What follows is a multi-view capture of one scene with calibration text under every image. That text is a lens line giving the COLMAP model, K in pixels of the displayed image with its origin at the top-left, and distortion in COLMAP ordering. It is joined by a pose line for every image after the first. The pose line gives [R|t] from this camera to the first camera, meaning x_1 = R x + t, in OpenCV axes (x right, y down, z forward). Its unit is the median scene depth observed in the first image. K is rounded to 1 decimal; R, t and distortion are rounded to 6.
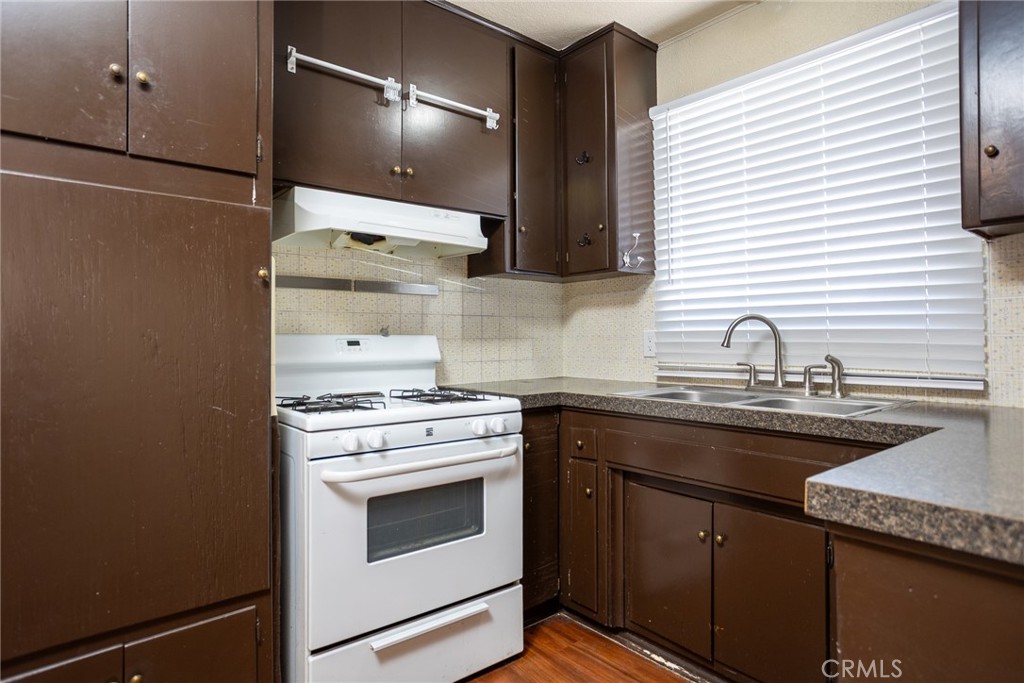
lens RADIAL K [[566.5, 0, 518.6], [0, 566.5, 326.8], [0, 0, 1]] dist [-0.040200, 0.028779]
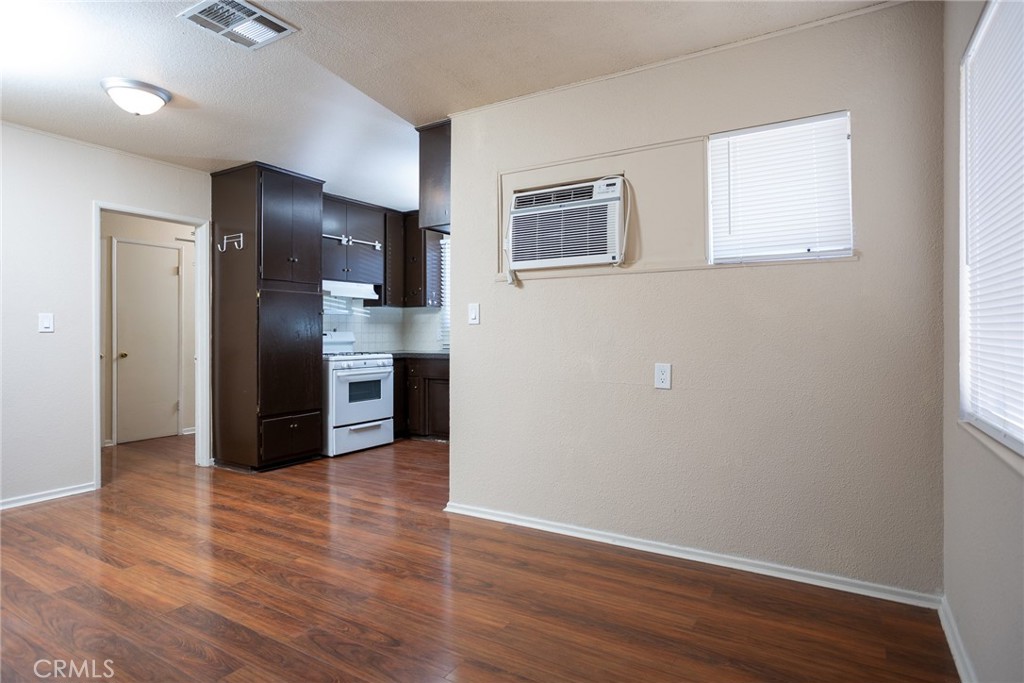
lens RADIAL K [[566.5, 0, 524.6], [0, 566.5, 328.0], [0, 0, 1]] dist [-0.040200, 0.028779]
pose [[0.941285, 0.004445, 0.337582, -0.335039], [-0.008891, 0.999893, 0.011624, -0.043009], [-0.337495, -0.013943, 0.941224, -1.919951]]
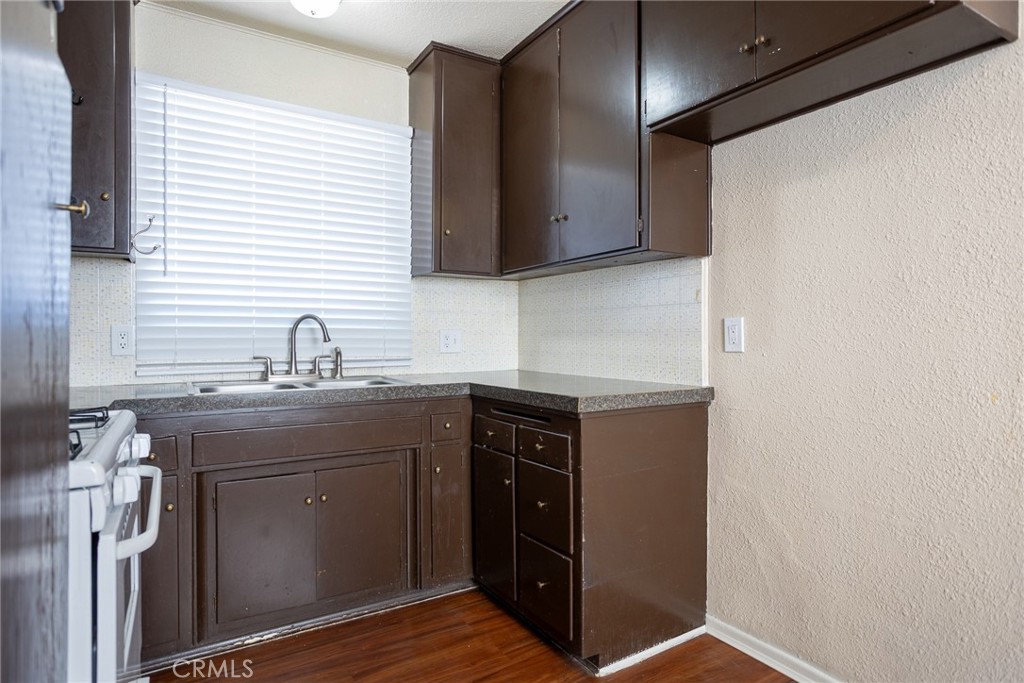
lens RADIAL K [[566.5, 0, 506.6], [0, 566.5, 338.3], [0, 0, 1]] dist [-0.040200, 0.028779]
pose [[0.146385, -0.002366, 0.989225, -0.695355], [-0.020430, 0.999777, 0.005414, 0.013116], [-0.989017, -0.021002, 0.146304, 0.381850]]
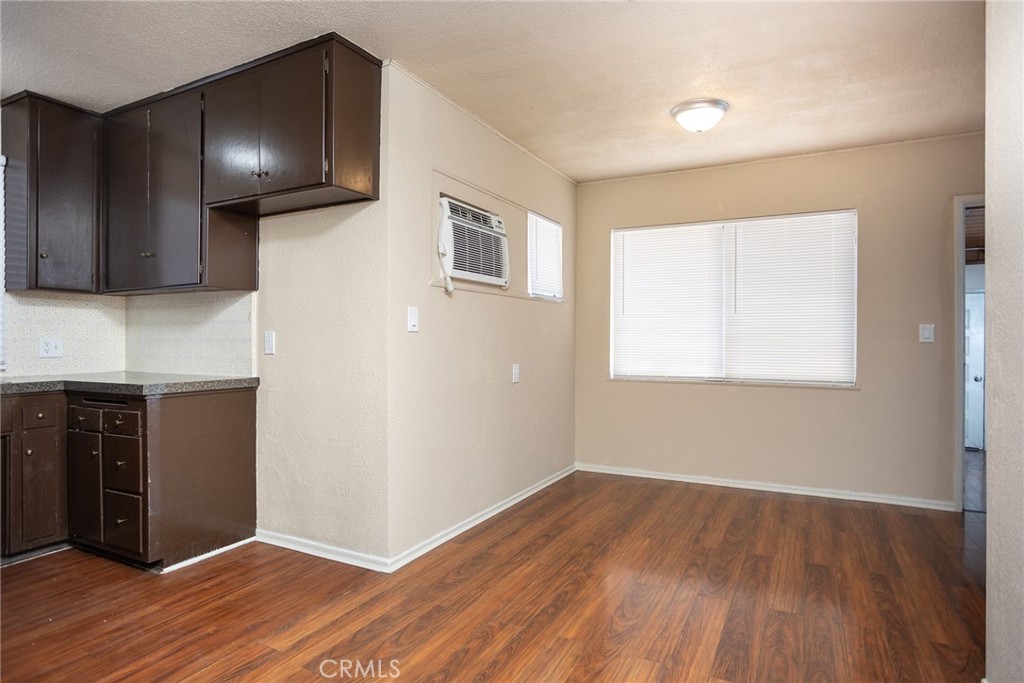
lens RADIAL K [[566.5, 0, 505.7], [0, 566.5, 342.7], [0, 0, 1]] dist [-0.040200, 0.028779]
pose [[-0.383856, 0.000073, 0.923393, -1.343297], [-0.020790, 0.999746, -0.008722, 0.003277], [-0.923159, -0.022545, -0.383757, 0.118667]]
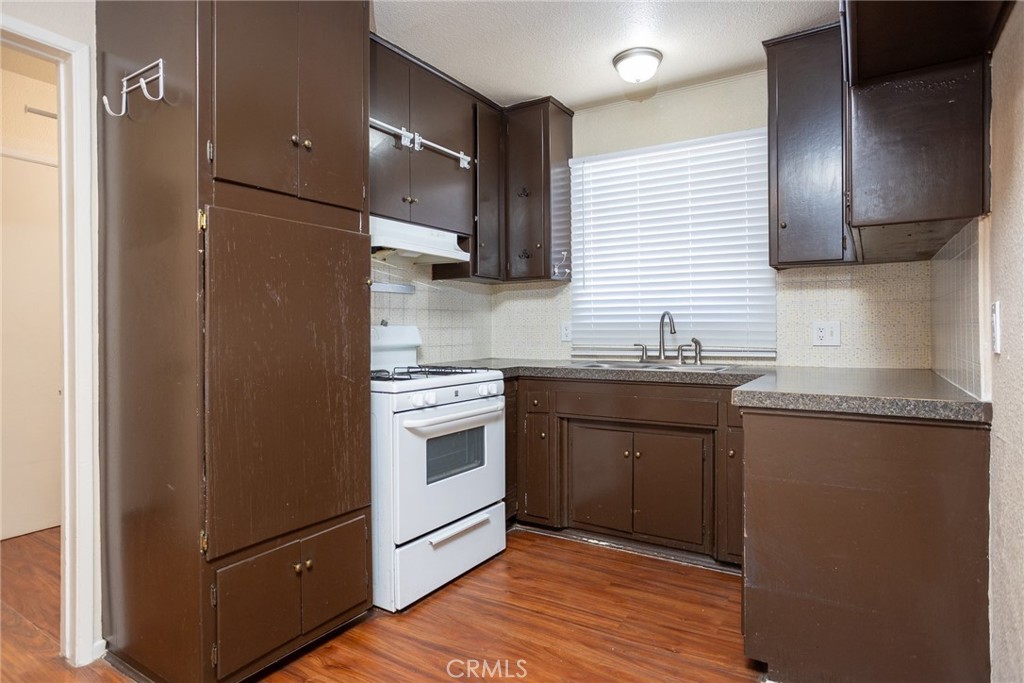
lens RADIAL K [[566.5, 0, 519.6], [0, 566.5, 328.6], [0, 0, 1]] dist [-0.040200, 0.028779]
pose [[0.949506, -0.001056, 0.313747, -0.400318], [-0.005344, 0.999795, 0.019537, -0.004833], [-0.313704, -0.020227, 0.949305, -0.348095]]
